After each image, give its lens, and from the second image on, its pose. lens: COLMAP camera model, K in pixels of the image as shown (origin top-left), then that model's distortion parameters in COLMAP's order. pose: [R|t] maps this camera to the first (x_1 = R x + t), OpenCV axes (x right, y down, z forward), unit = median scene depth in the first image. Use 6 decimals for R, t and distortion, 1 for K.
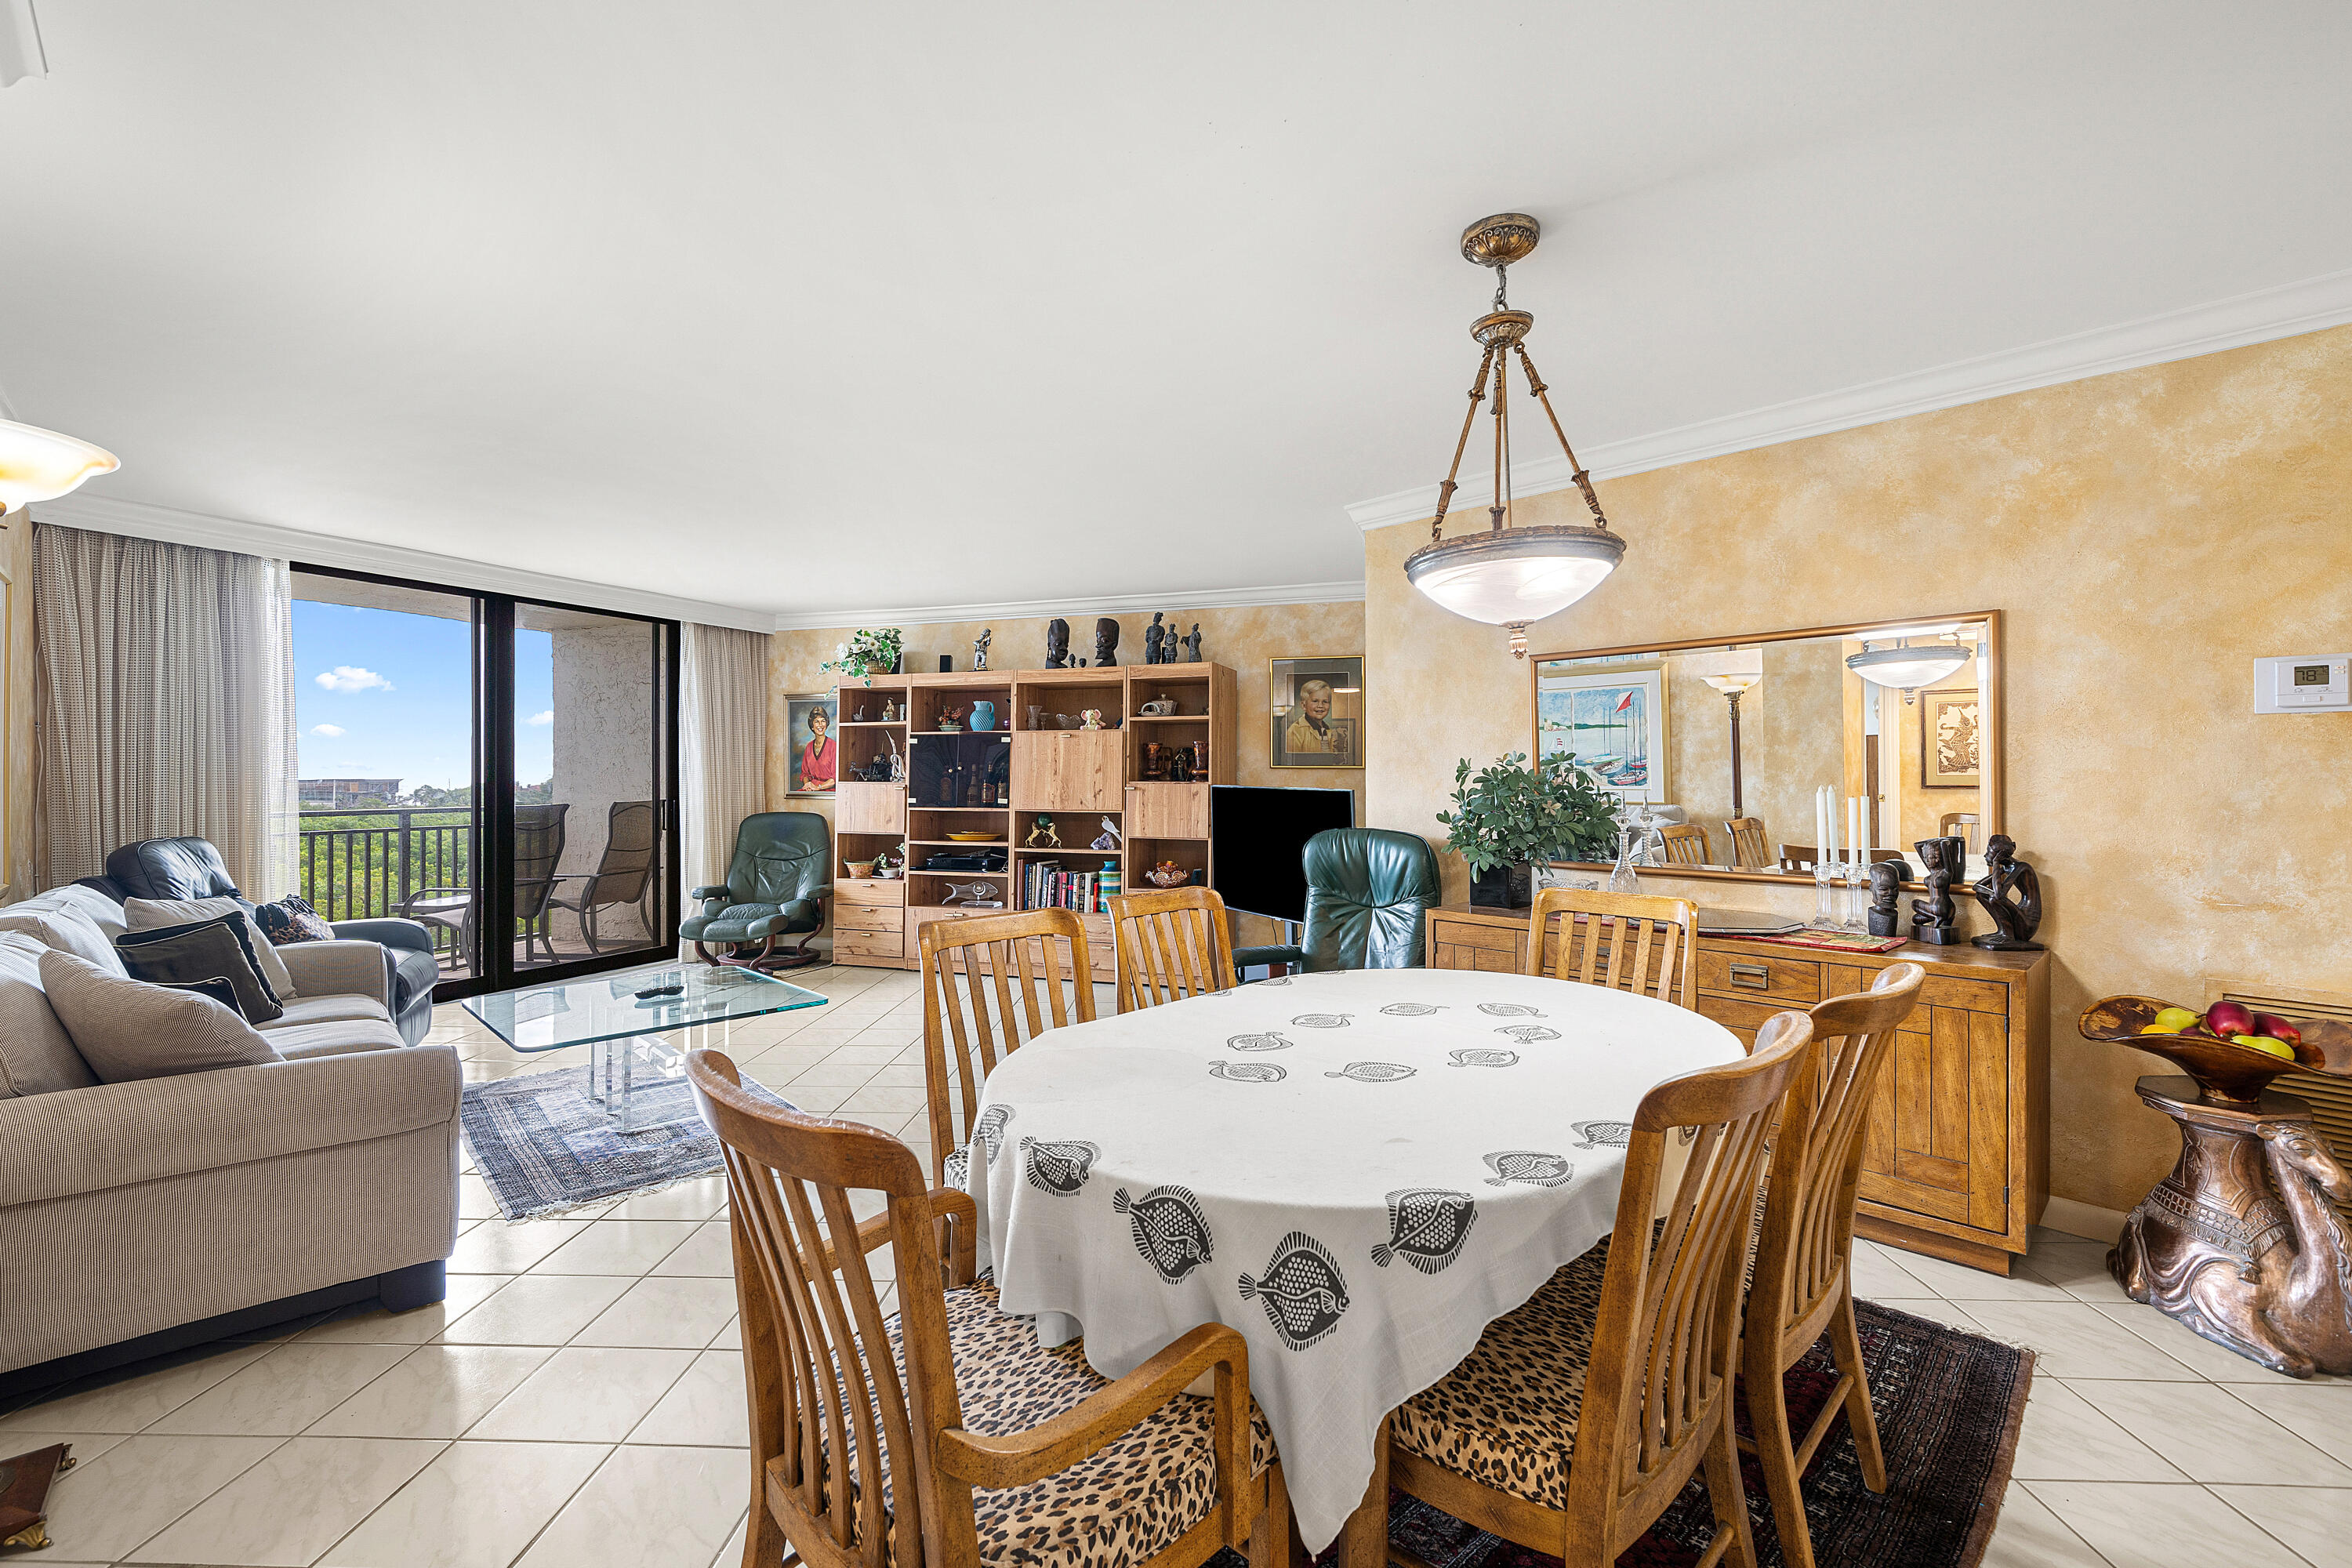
lens RADIAL K [[1013.7, 0, 1176.3], [0, 1013.7, 766.3], [0, 0, 1]] dist [0.000296, 0.000274]
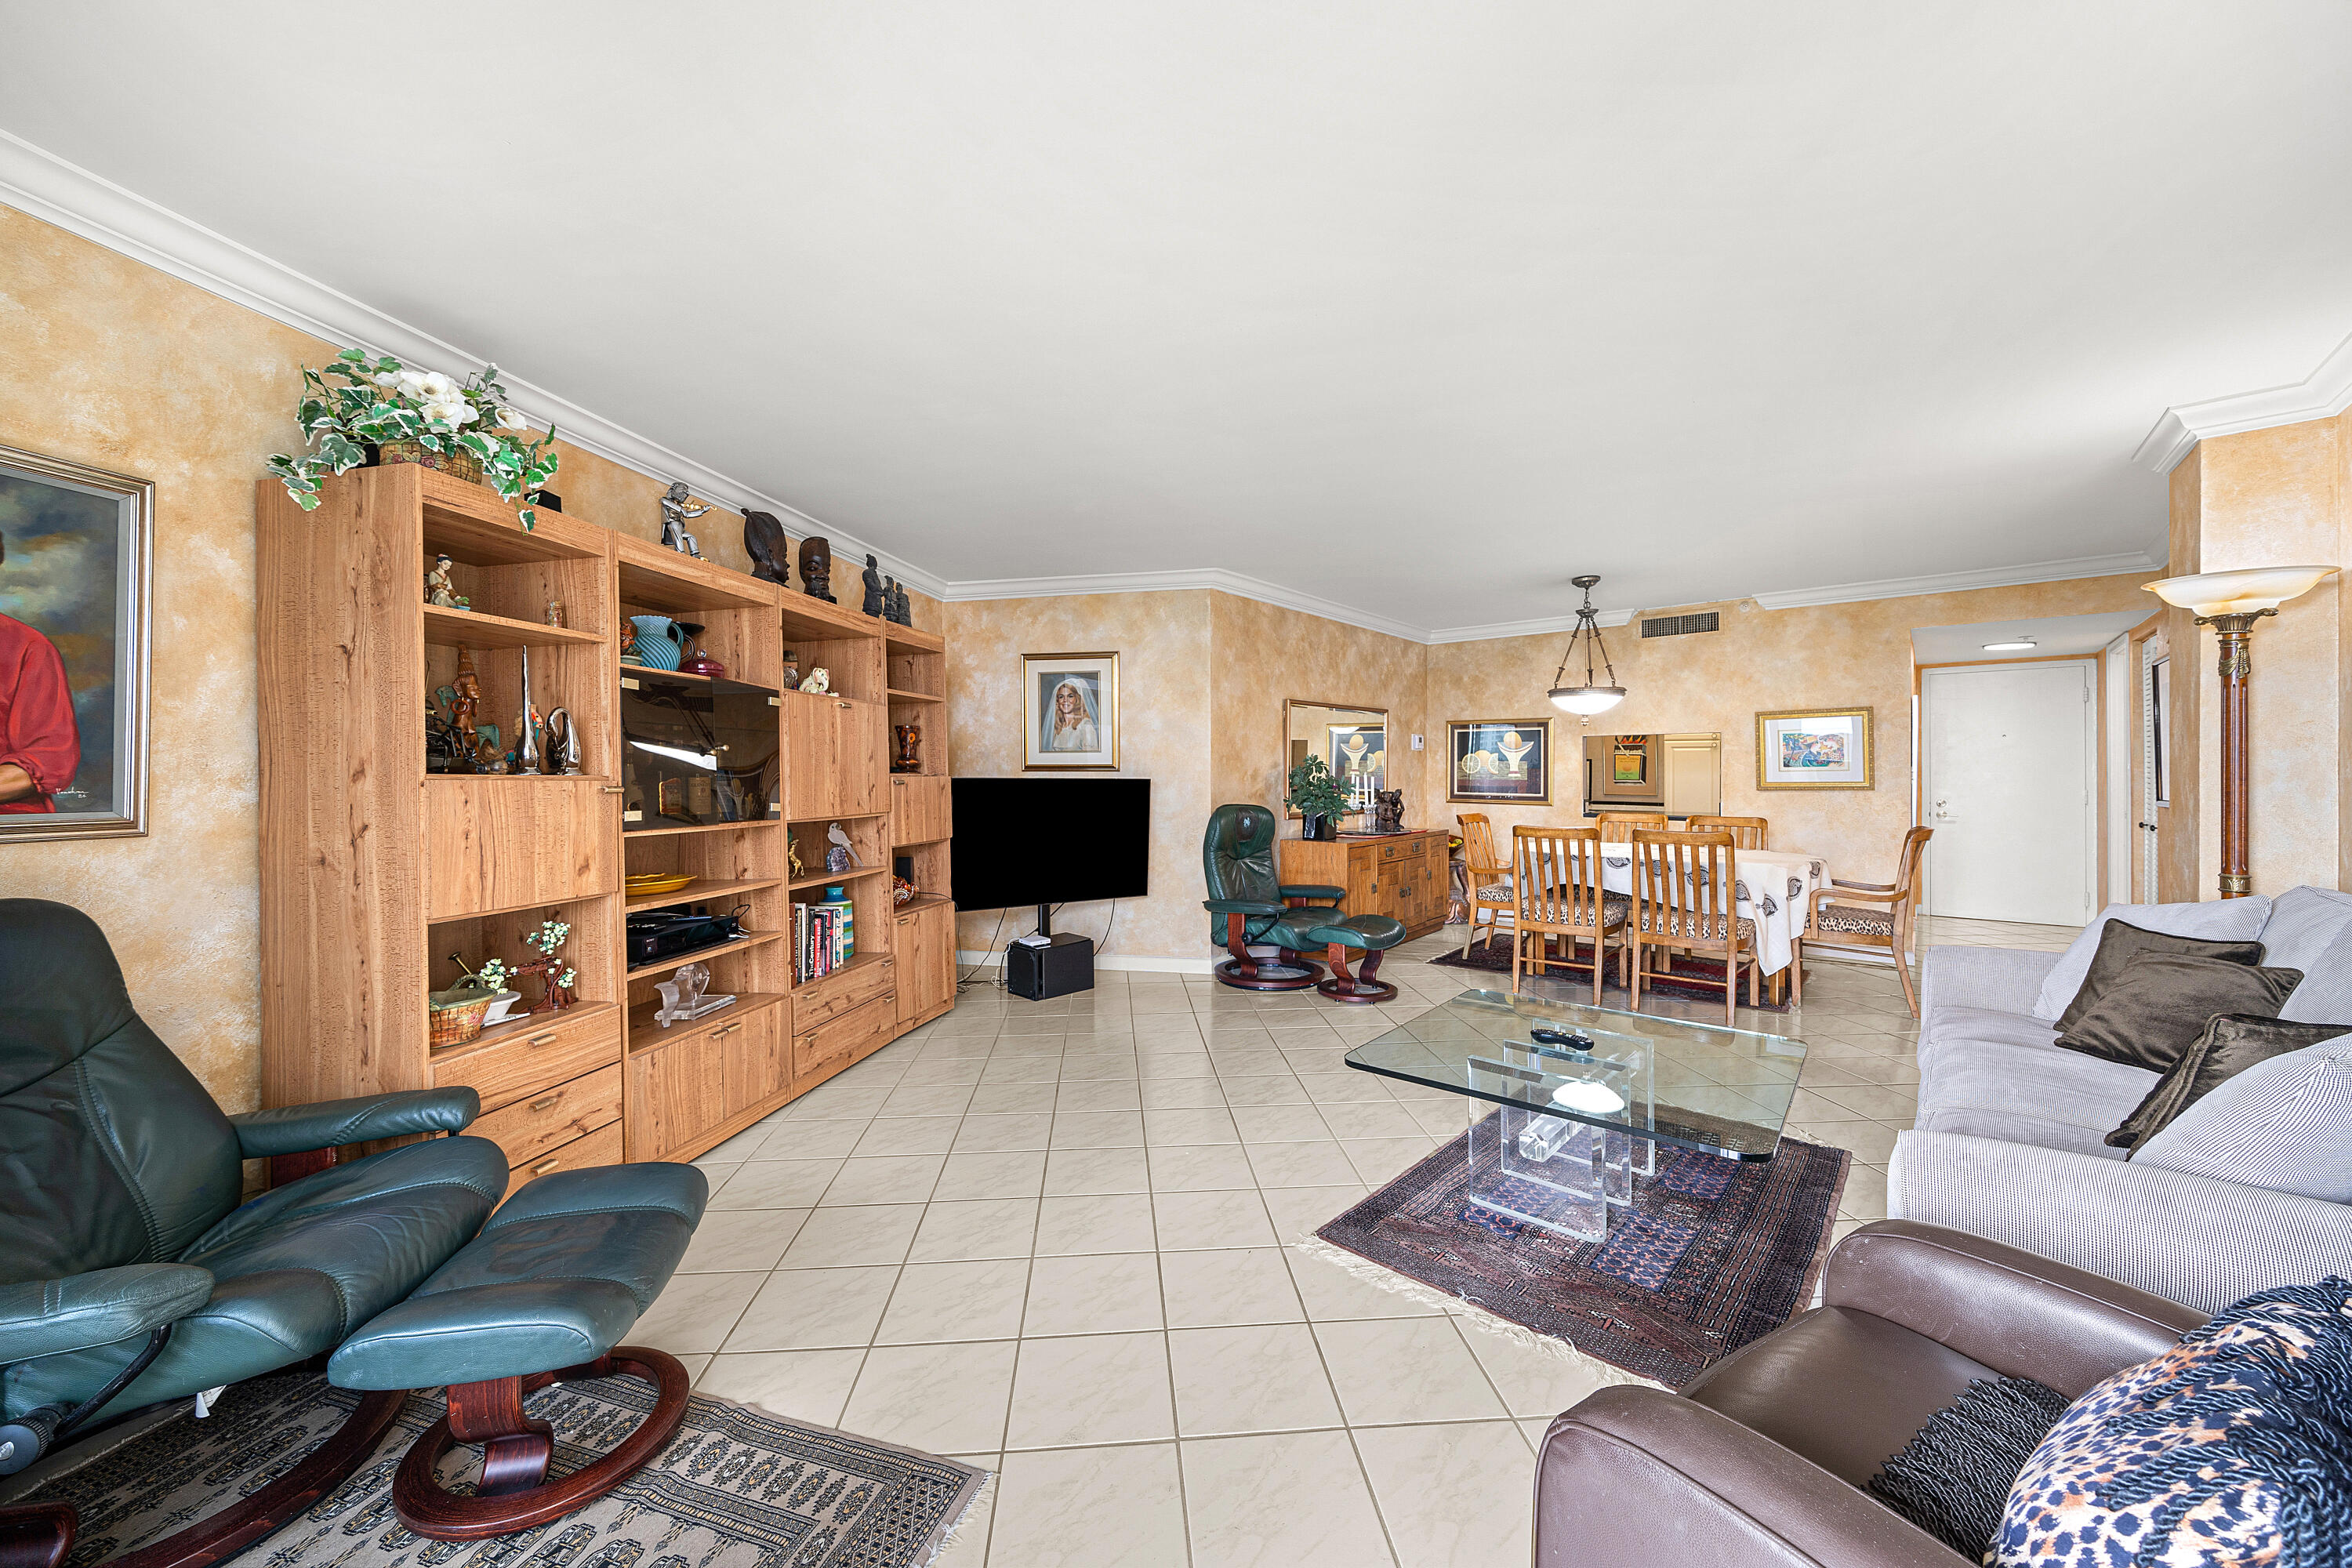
lens RADIAL K [[913.5, 0, 1187.7], [0, 913.5, 782.0], [0, 0, 1]] dist [-0.003350, -0.000562]
pose [[-0.141211, -0.006245, 0.989960, -0.710732], [-0.004449, 0.999974, 0.005674, 0.015662], [-0.989970, -0.003603, -0.141235, 0.832965]]
